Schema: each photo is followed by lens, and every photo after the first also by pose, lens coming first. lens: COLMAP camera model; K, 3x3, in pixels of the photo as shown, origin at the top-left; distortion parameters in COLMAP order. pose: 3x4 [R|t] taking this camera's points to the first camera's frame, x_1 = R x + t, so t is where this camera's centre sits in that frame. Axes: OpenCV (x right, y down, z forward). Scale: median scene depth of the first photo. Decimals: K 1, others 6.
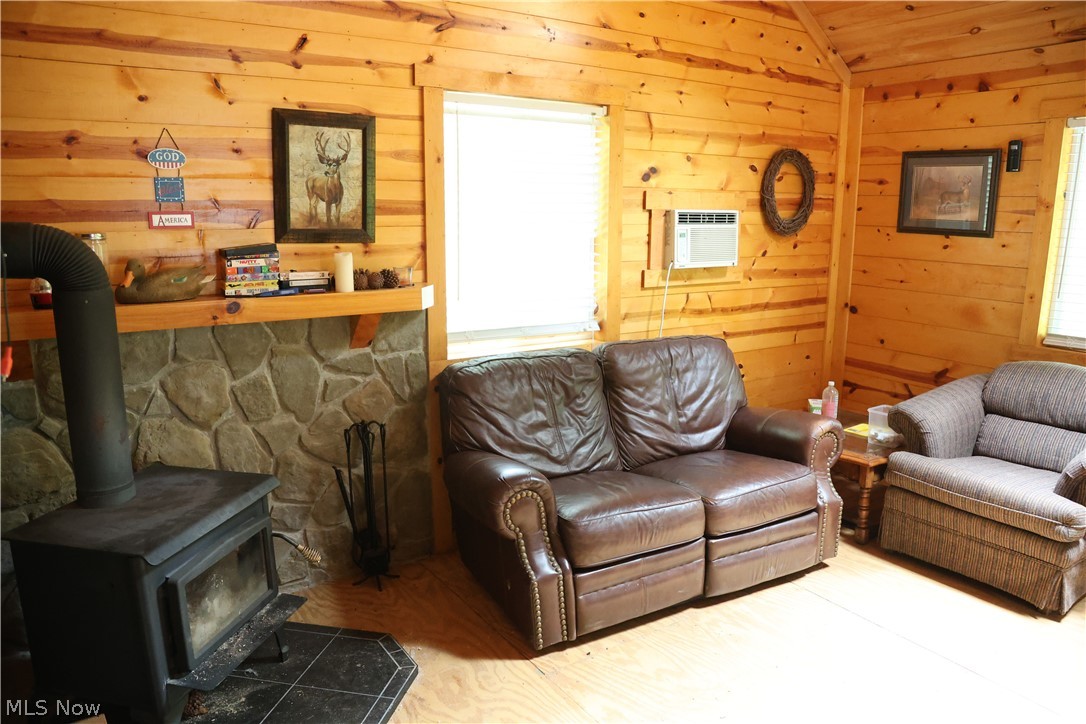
lens RADIAL K [[741.3, 0, 543.0], [0, 741.3, 362.0], [0, 0, 1]] dist [-0.114030, 0.065136]
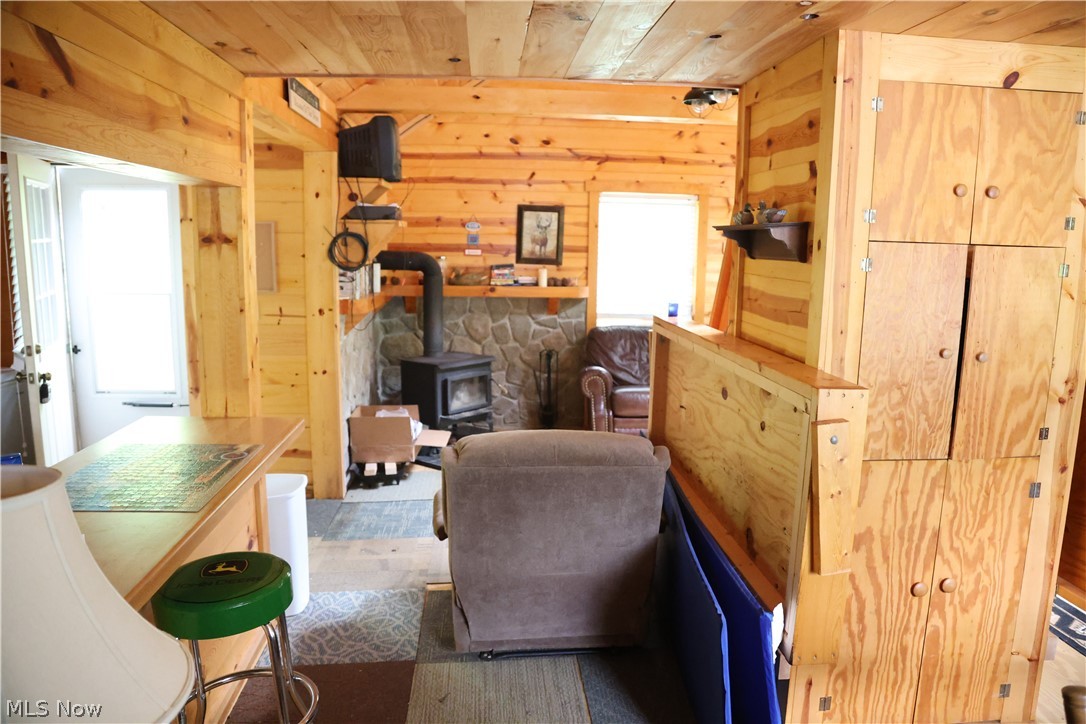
lens RADIAL K [[741.3, 0, 543.0], [0, 741.3, 362.0], [0, 0, 1]] dist [-0.114030, 0.065136]
pose [[0.882698, 0.083610, -0.462444, 0.759944], [-0.106079, 0.994098, -0.022745, 0.174666], [0.457813, 0.069133, 0.886357, -0.926079]]
